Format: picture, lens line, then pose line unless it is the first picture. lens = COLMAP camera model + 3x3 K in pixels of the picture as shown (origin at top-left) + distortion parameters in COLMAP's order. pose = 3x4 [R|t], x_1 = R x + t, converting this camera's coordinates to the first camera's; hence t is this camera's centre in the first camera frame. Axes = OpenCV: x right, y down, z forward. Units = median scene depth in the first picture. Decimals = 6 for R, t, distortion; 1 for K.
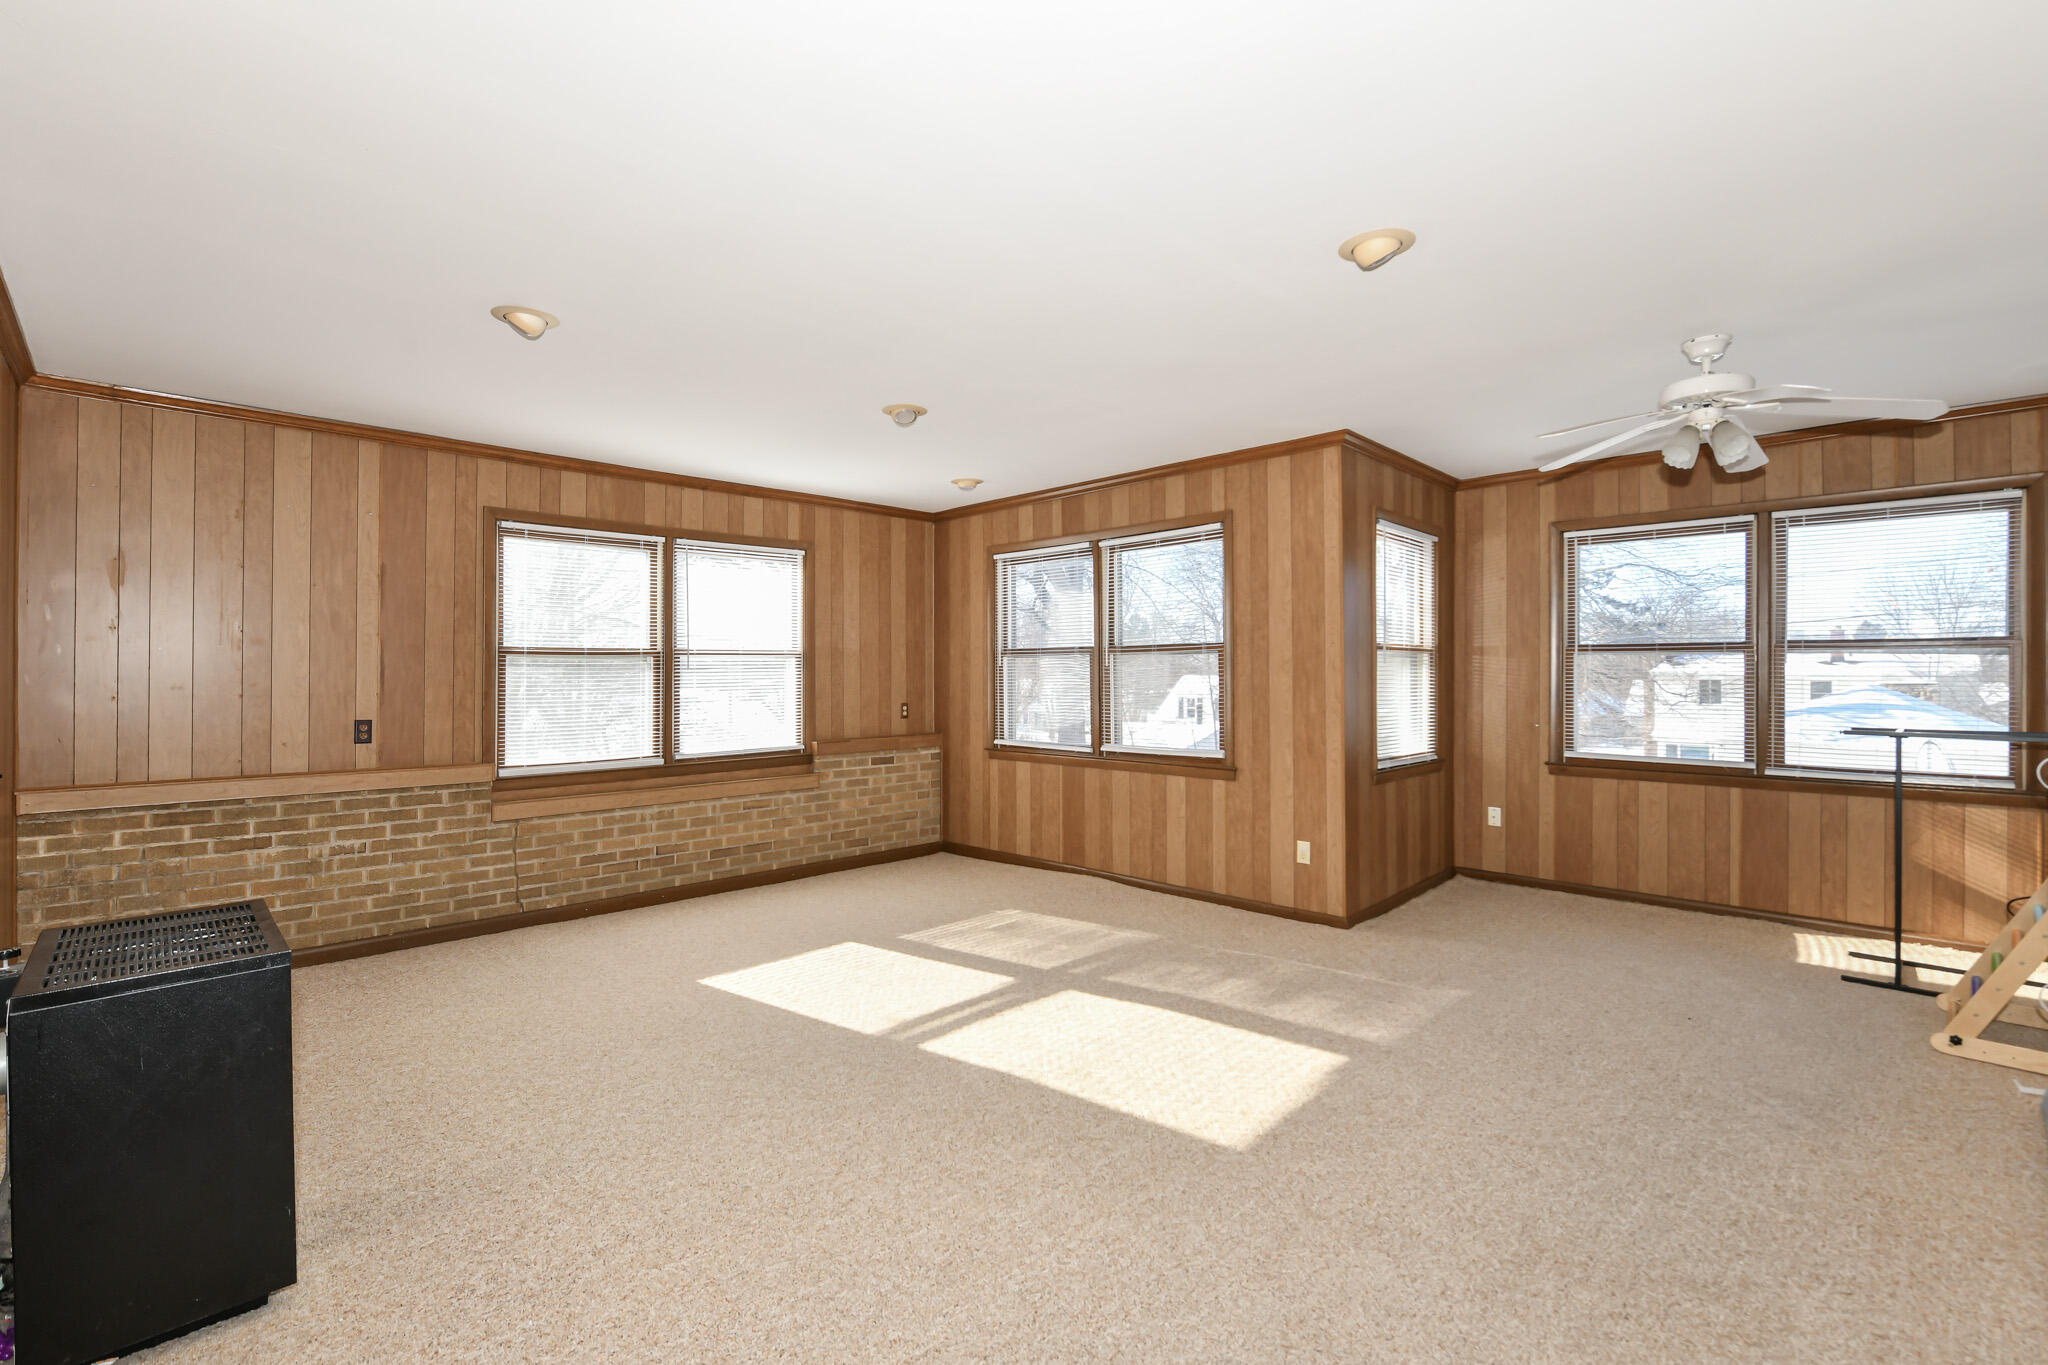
lens RADIAL K [[897.2, 0, 1019.2], [0, 897.2, 672.1], [0, 0, 1]] dist [-0.007893, -0.000338]
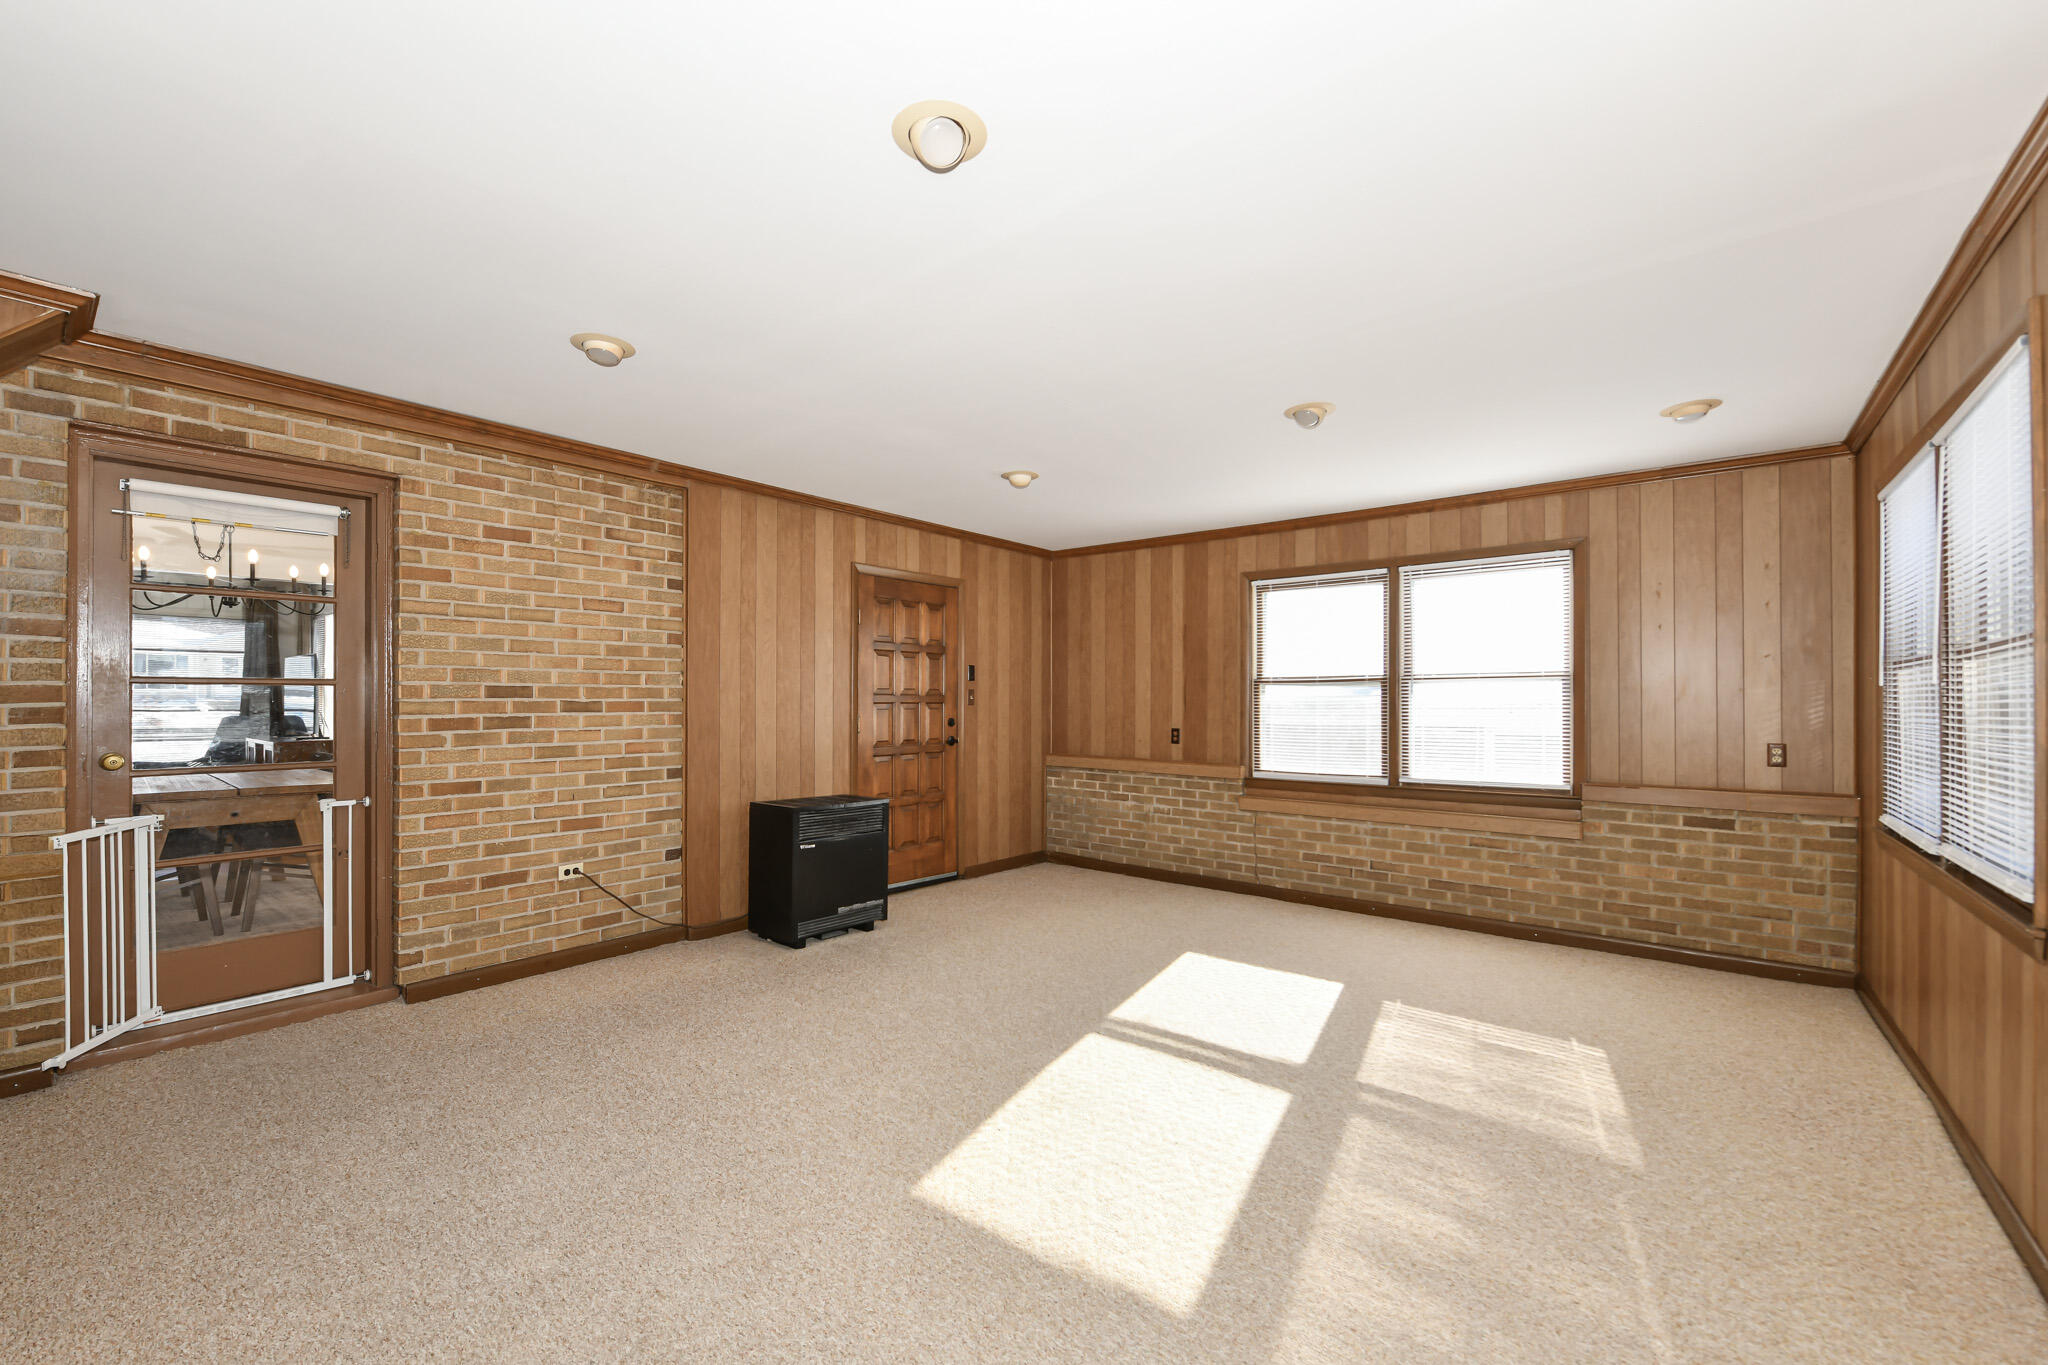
lens RADIAL K [[838.4, 0, 1022.5], [0, 838.4, 698.4], [0, 0, 1]] dist [-0.010326, 0.000150]
pose [[0.102596, -0.000636, -0.994723, 0.596048], [-0.002244, 0.999997, -0.000871, 0.003920], [0.994721, 0.002321, 0.102594, 0.533058]]
